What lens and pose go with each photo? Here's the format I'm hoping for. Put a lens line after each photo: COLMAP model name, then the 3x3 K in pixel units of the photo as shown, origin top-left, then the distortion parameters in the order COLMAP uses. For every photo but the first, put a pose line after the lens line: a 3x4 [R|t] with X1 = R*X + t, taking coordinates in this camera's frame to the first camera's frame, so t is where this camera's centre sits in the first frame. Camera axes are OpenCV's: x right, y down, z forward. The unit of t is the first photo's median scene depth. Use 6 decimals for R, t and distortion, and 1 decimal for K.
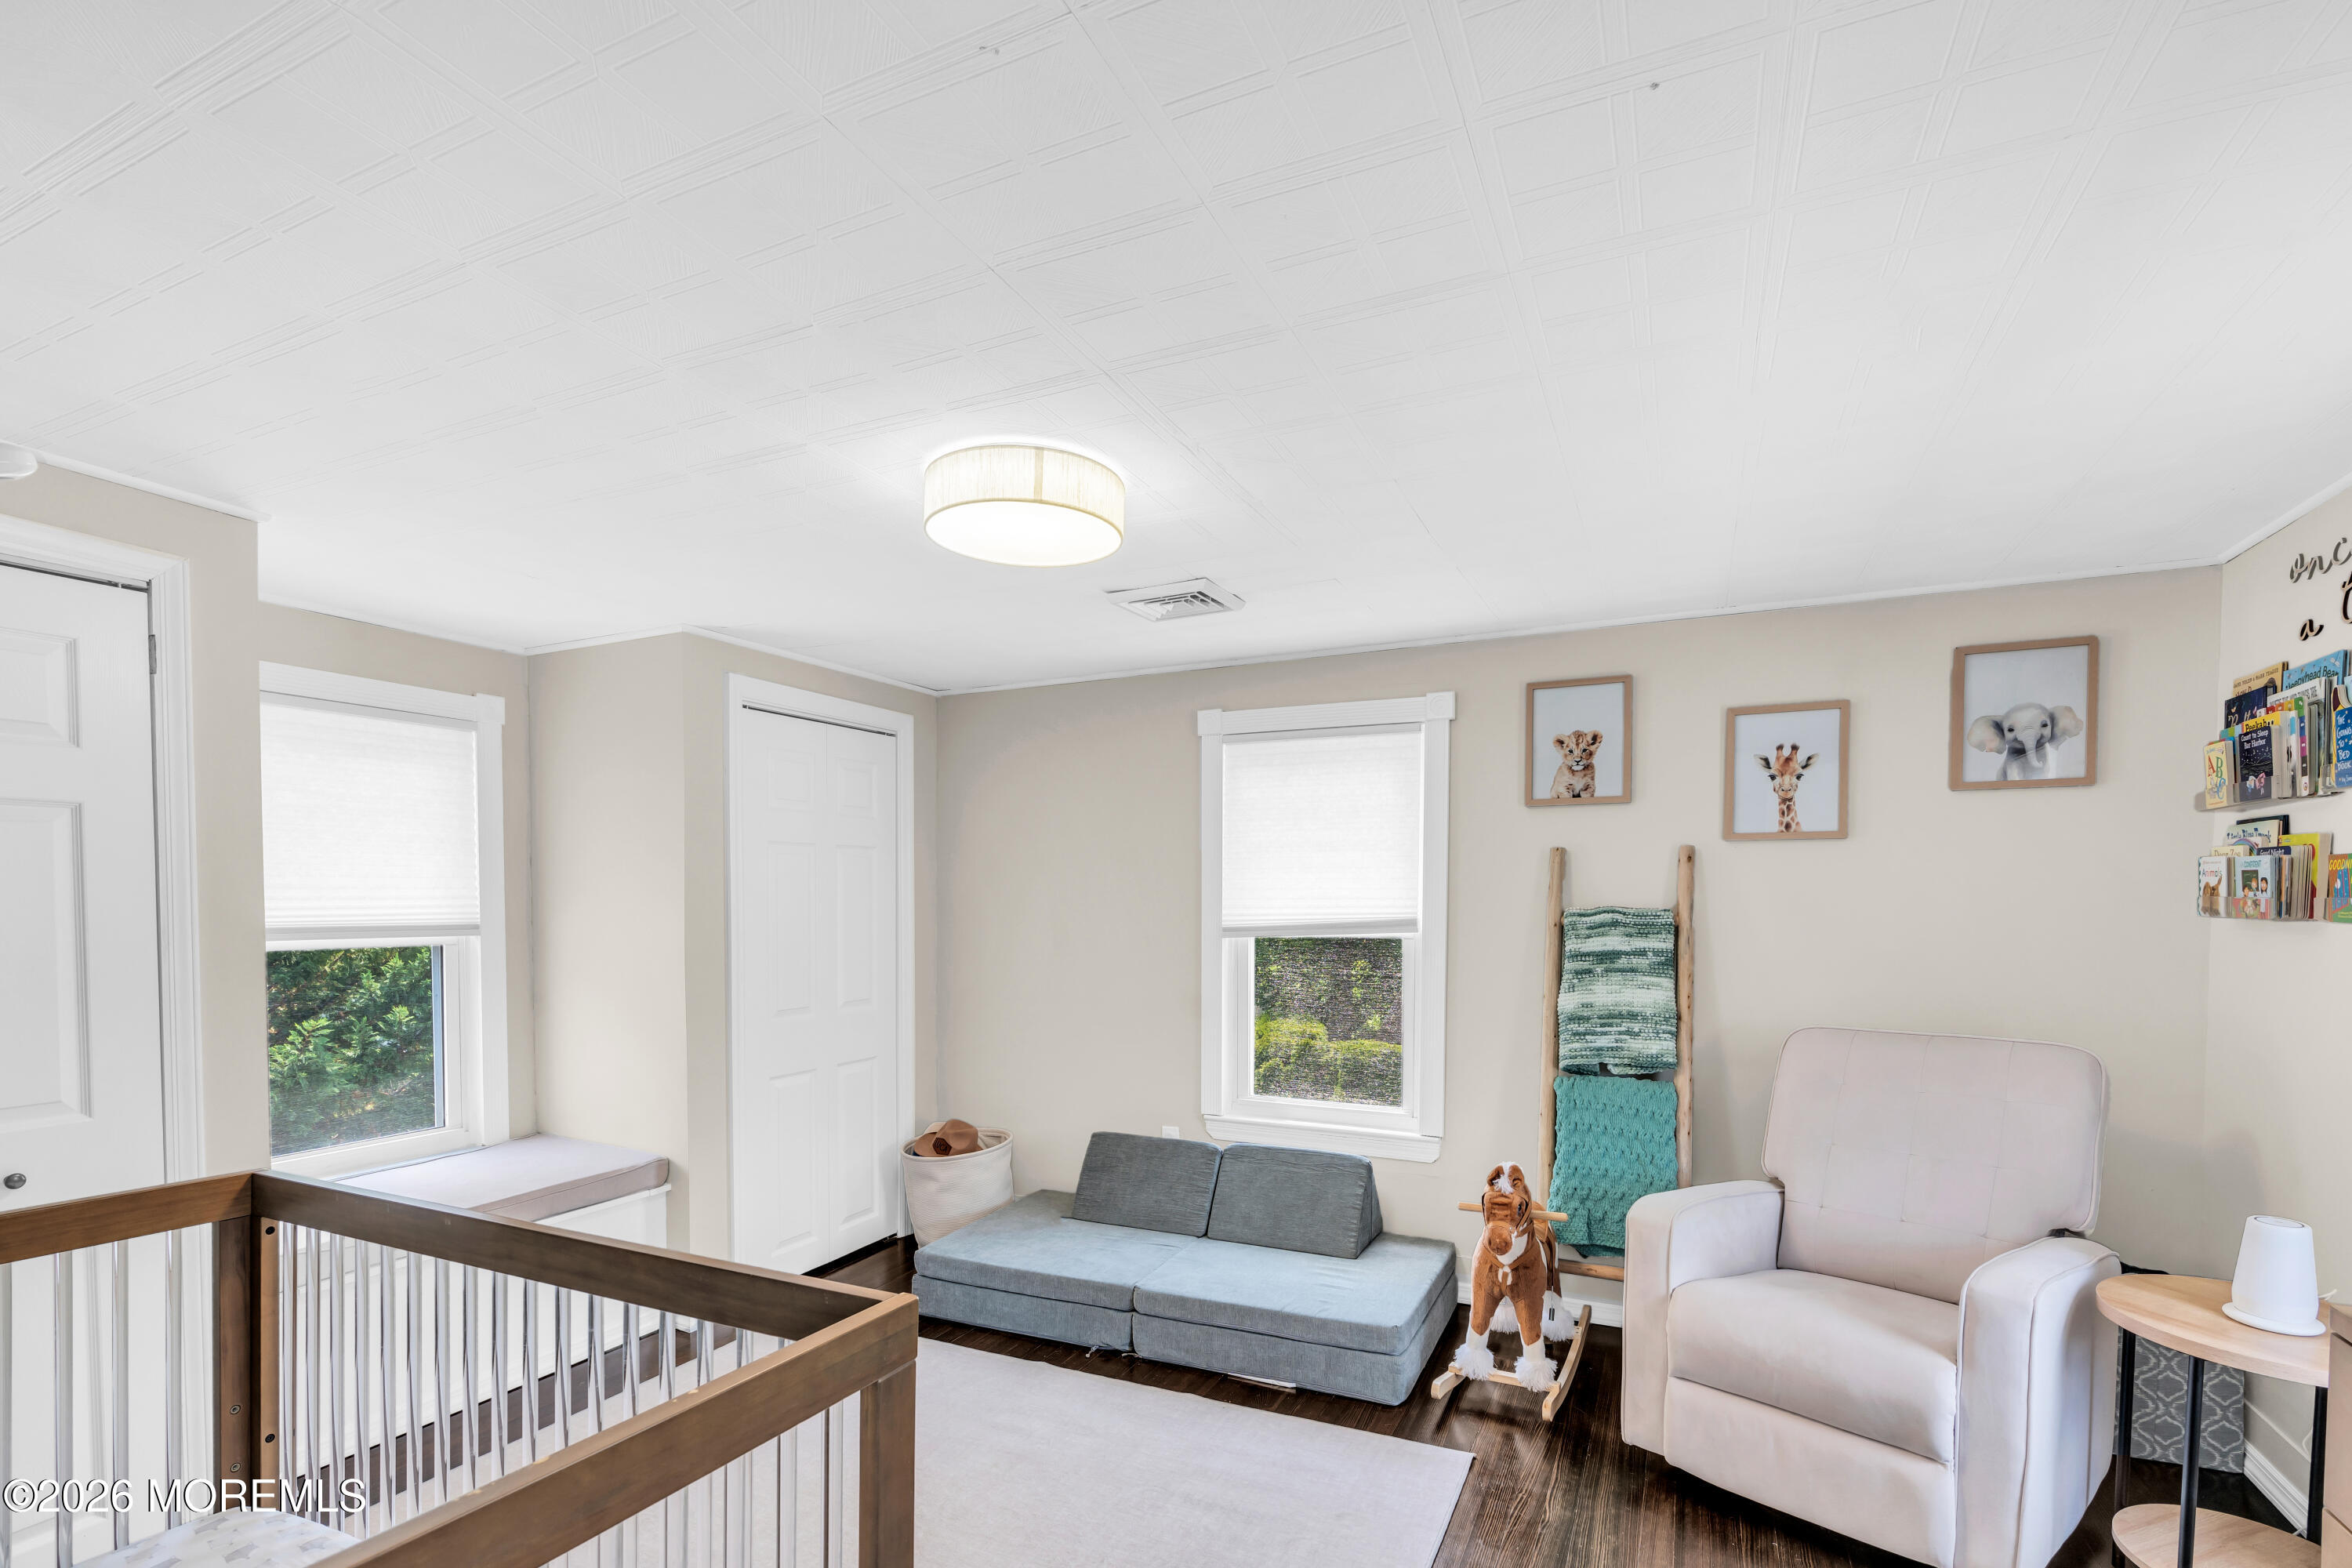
lens RADIAL K [[1077.3, 0, 1173.0], [0, 1077.3, 896.9], [0, 0, 1]] dist [-0.001410, 0.000511]
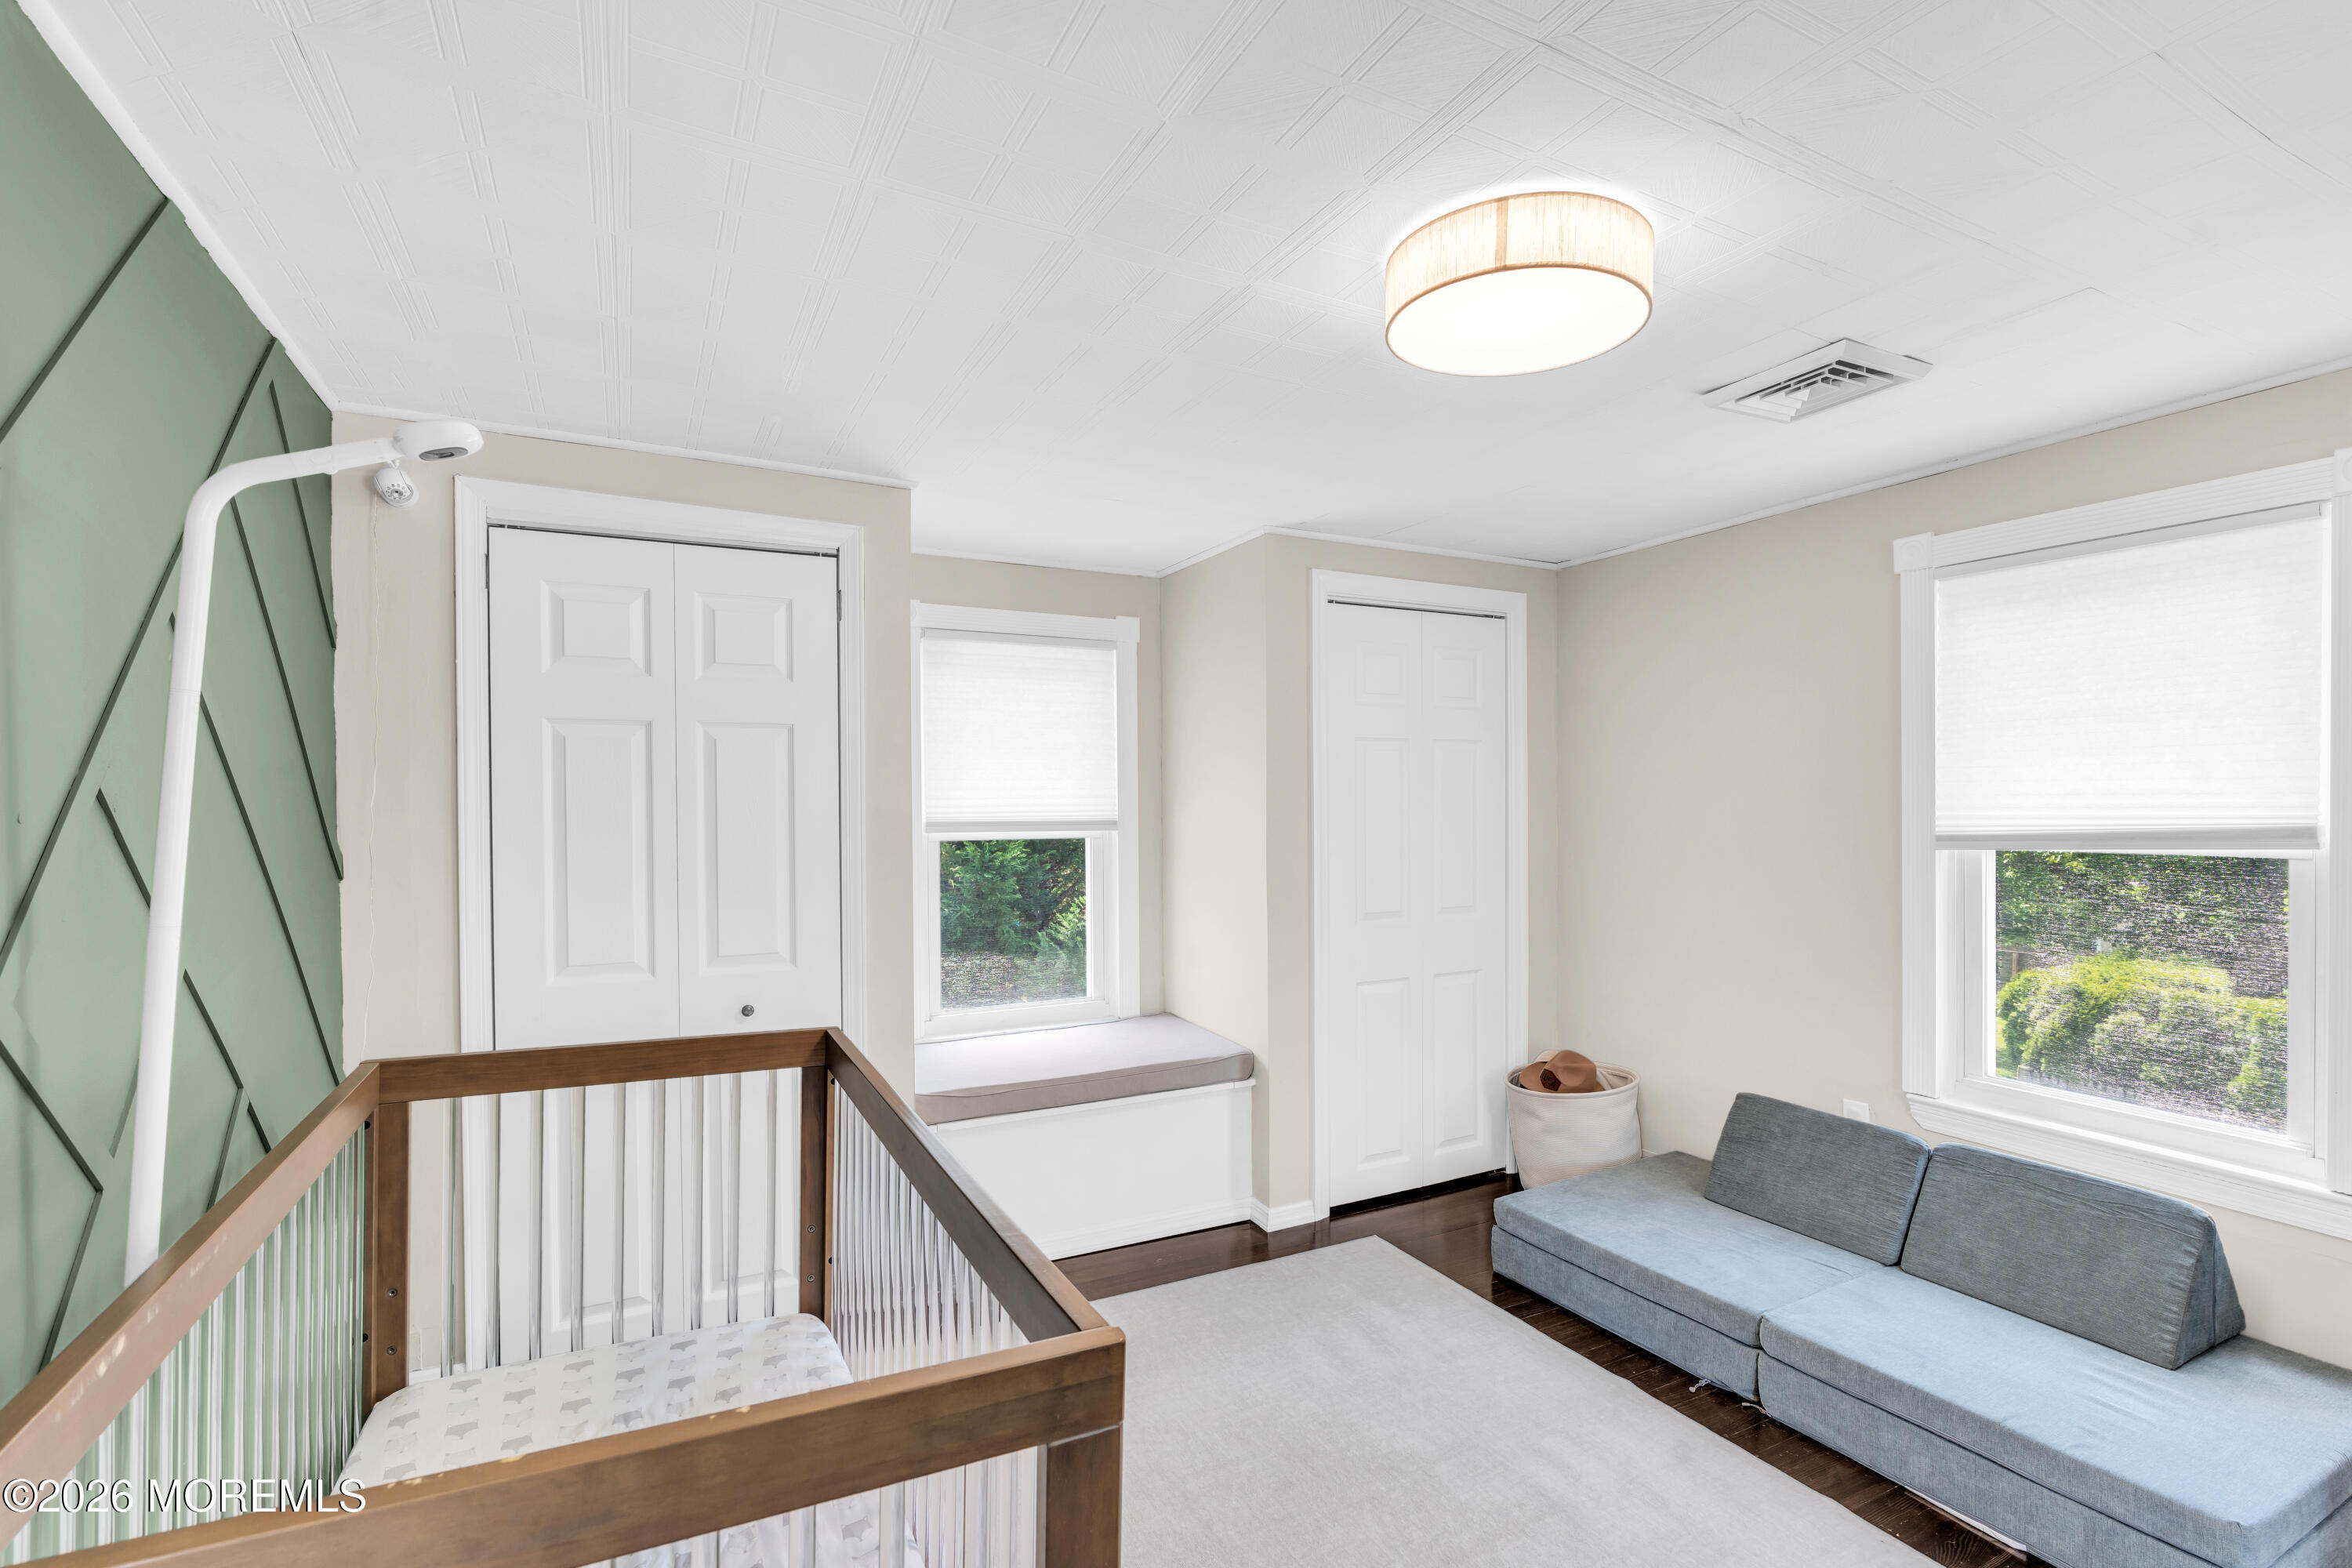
lens RADIAL K [[1066.1, 0, 1176.0], [0, 1066.1, 784.0], [0, 0, 1]] dist [-0.007756, 0.003873]
pose [[0.799185, -0.010280, -0.600997, 0.078580], [0.003167, 0.999912, -0.012891, 0.002006], [0.601077, 0.008399, 0.799147, 0.152416]]
